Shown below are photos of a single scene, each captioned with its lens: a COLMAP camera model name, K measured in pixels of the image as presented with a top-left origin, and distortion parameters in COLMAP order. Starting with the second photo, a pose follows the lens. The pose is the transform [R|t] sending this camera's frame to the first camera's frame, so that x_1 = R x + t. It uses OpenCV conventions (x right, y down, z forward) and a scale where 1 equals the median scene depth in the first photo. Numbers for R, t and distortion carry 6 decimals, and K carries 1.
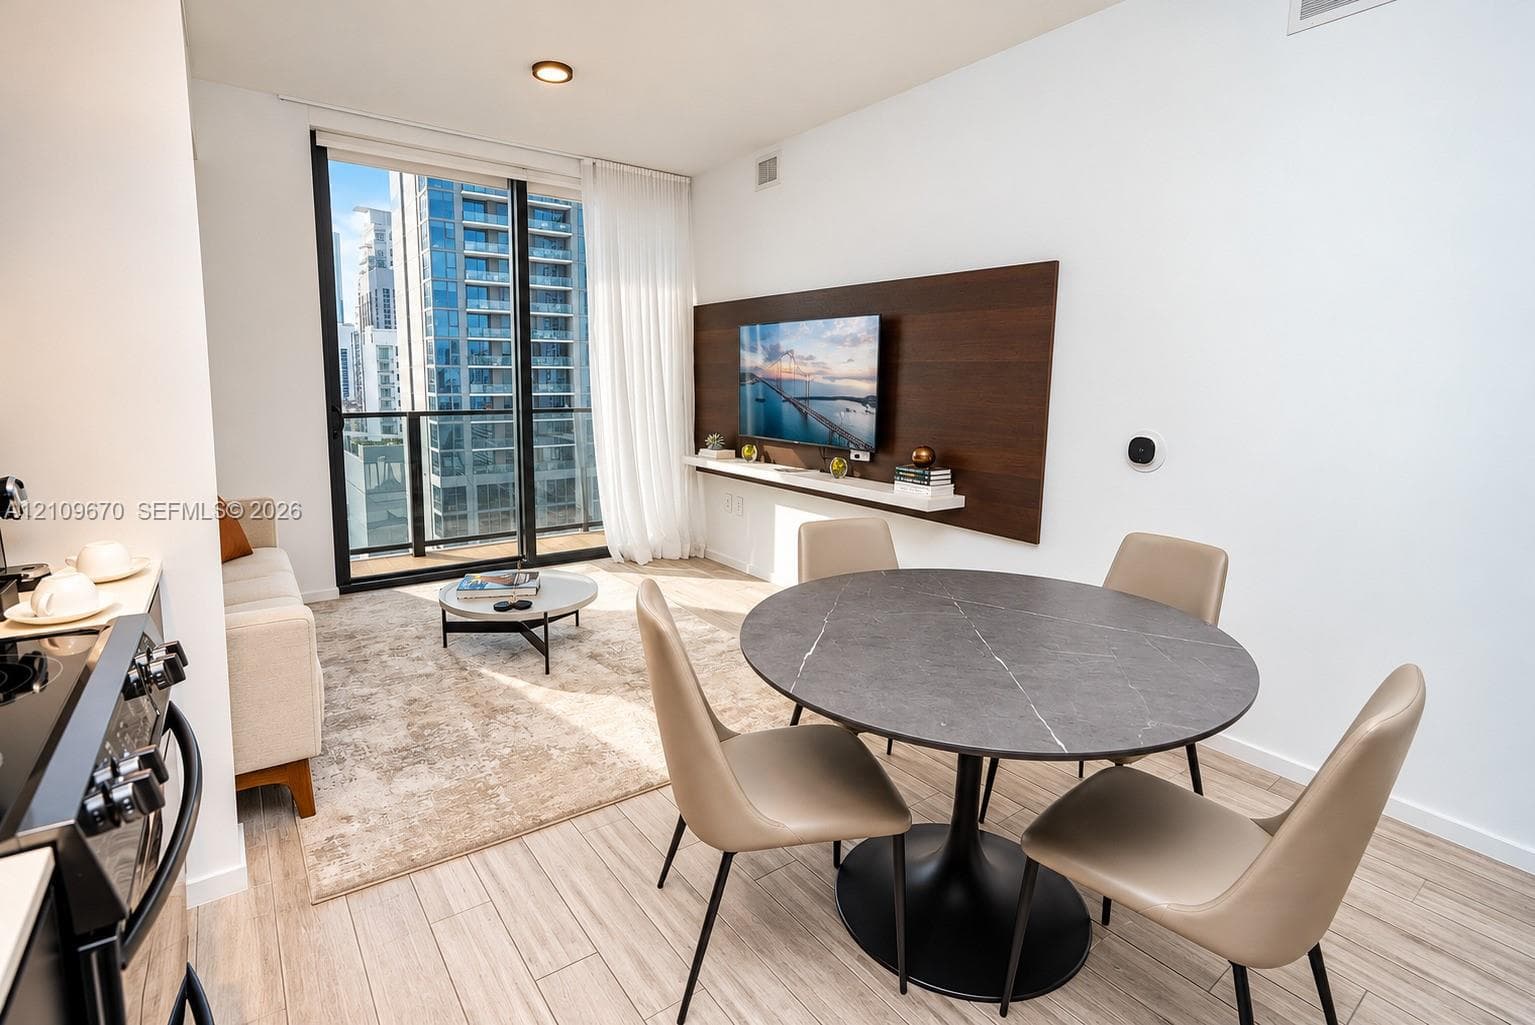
lens RADIAL K [[714.9, 0, 735.5], [0, 714.9, 490.2], [0, 0, 1]] dist [-0.044430, 0.006229]
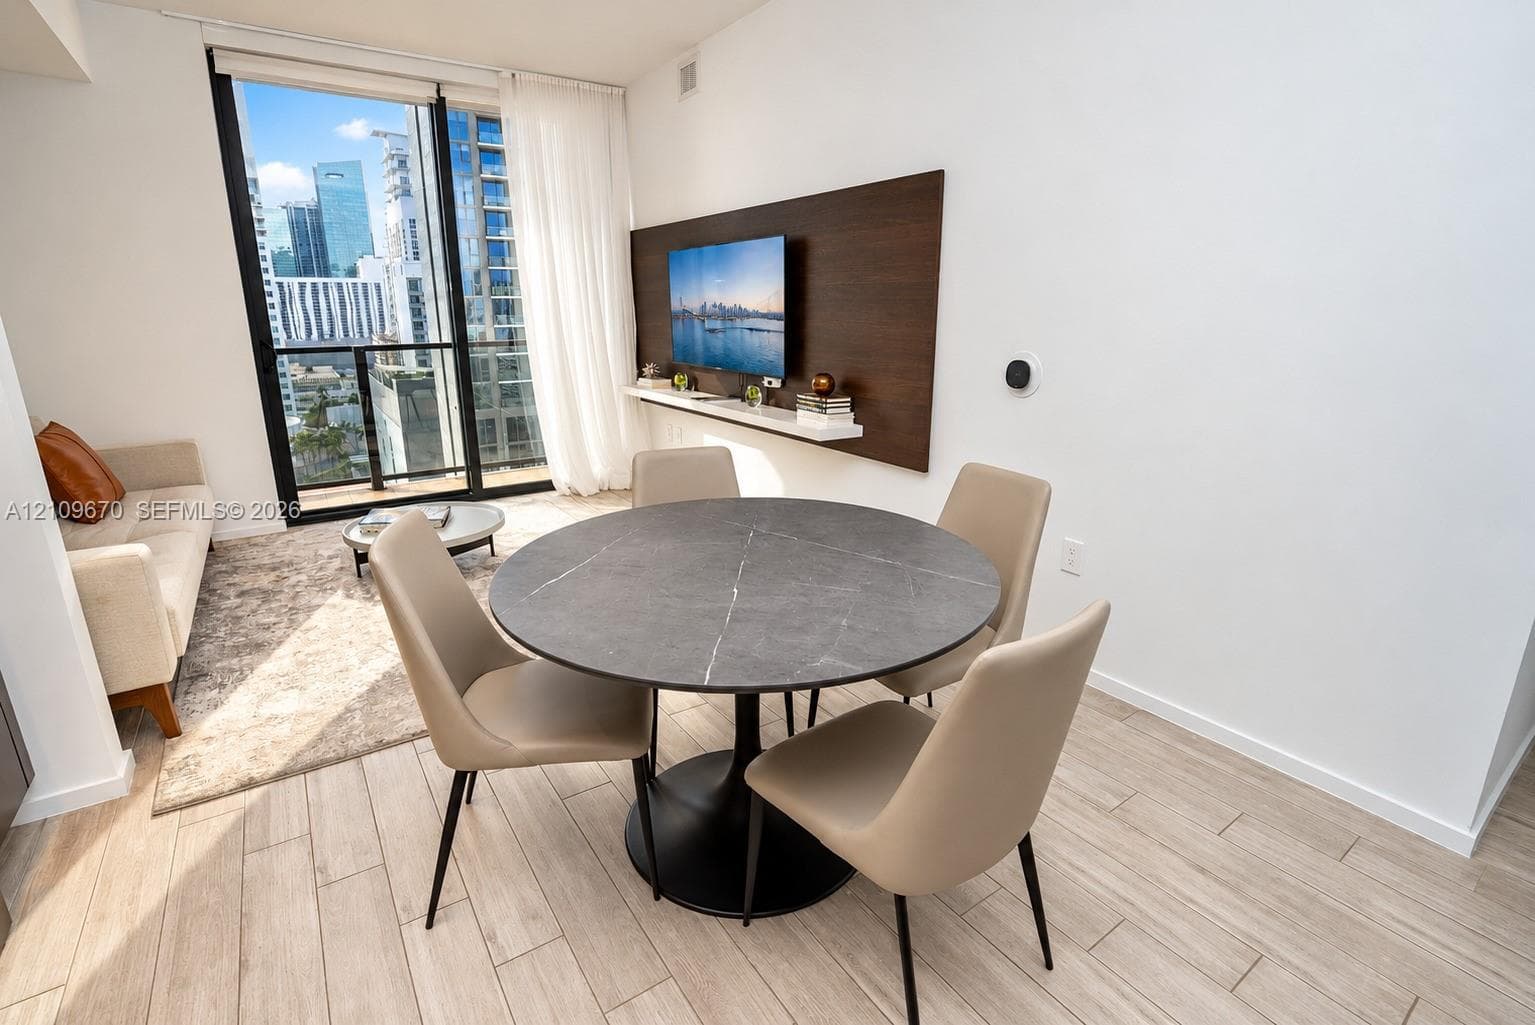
lens RADIAL K [[714.9, 0, 754.0], [0, 714.9, 506.2], [0, 0, 1]] dist [-0.044430, 0.006229]
pose [[0.999567, -0.006433, -0.028705, 0.166649], [0.009846, 0.992676, 0.120405, 0.000034], [0.027720, -0.120635, 0.992310, 0.011445]]
